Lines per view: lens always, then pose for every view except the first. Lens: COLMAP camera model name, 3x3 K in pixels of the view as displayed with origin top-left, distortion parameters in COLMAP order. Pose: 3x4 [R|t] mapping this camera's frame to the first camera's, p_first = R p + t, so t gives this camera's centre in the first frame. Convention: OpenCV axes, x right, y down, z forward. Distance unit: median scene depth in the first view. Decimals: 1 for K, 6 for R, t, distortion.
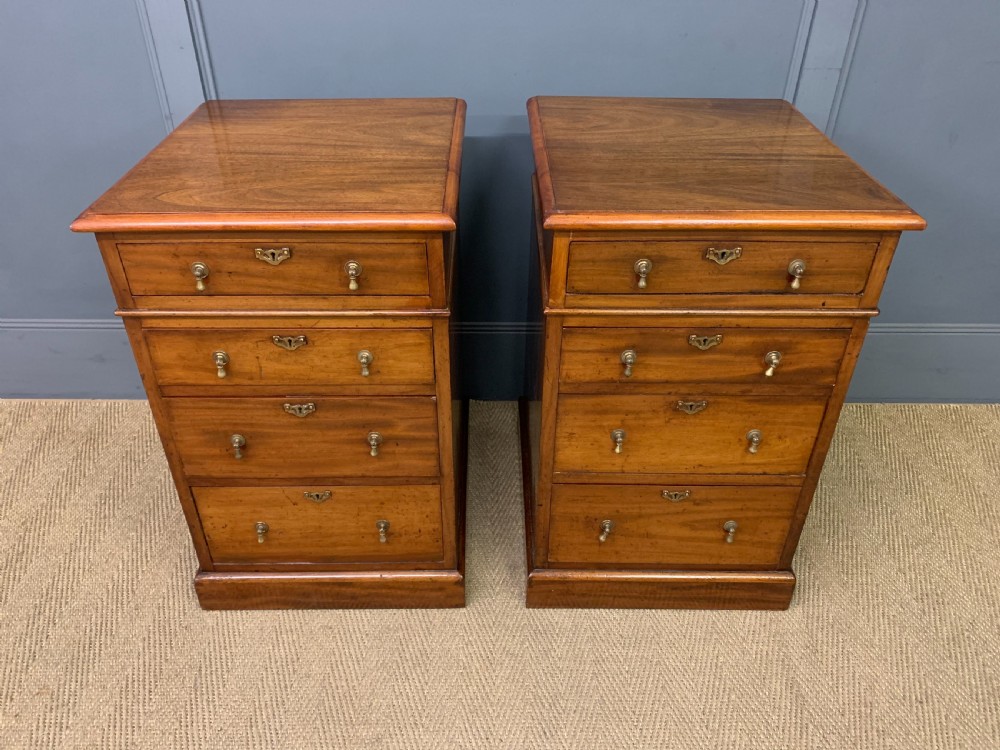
lens RADIAL K [[772.0, 0, 491.7], [0, 772.0, 369.9], [0, 0, 1]] dist [0.027362, -0.017735]
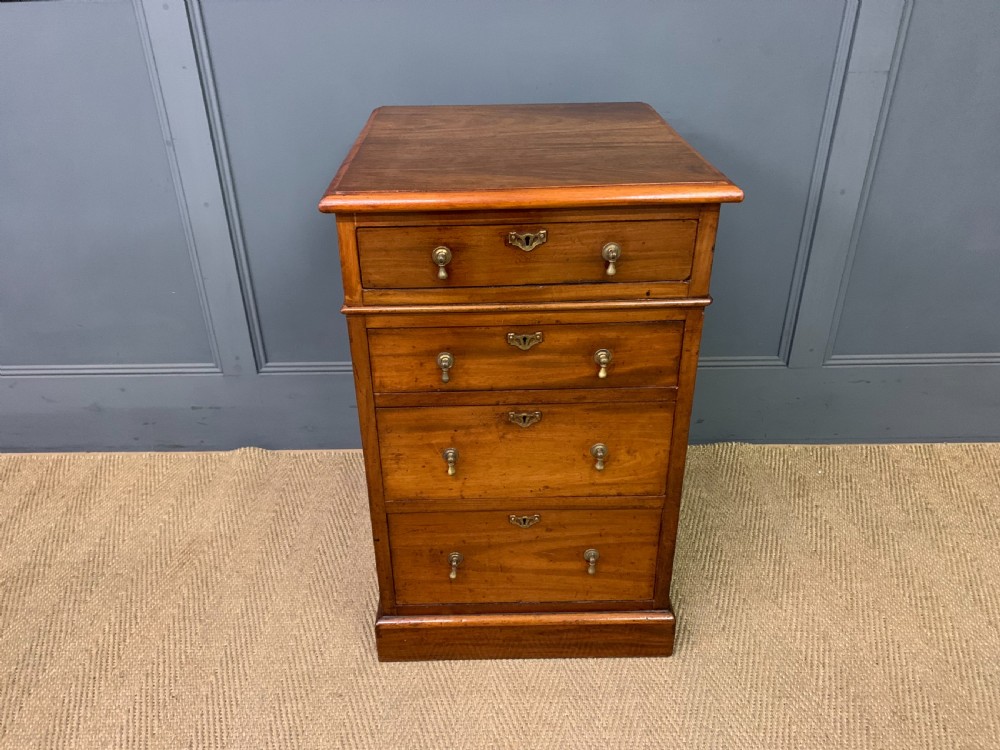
lens RADIAL K [[772.0, 0, 481.3], [0, 772.0, 386.1], [0, 0, 1]] dist [0.027362, -0.017735]
pose [[0.999516, -0.026899, -0.015630, 0.211684], [0.025547, 0.996383, -0.081044, 0.077905], [0.017754, 0.080605, 0.996588, 0.096004]]
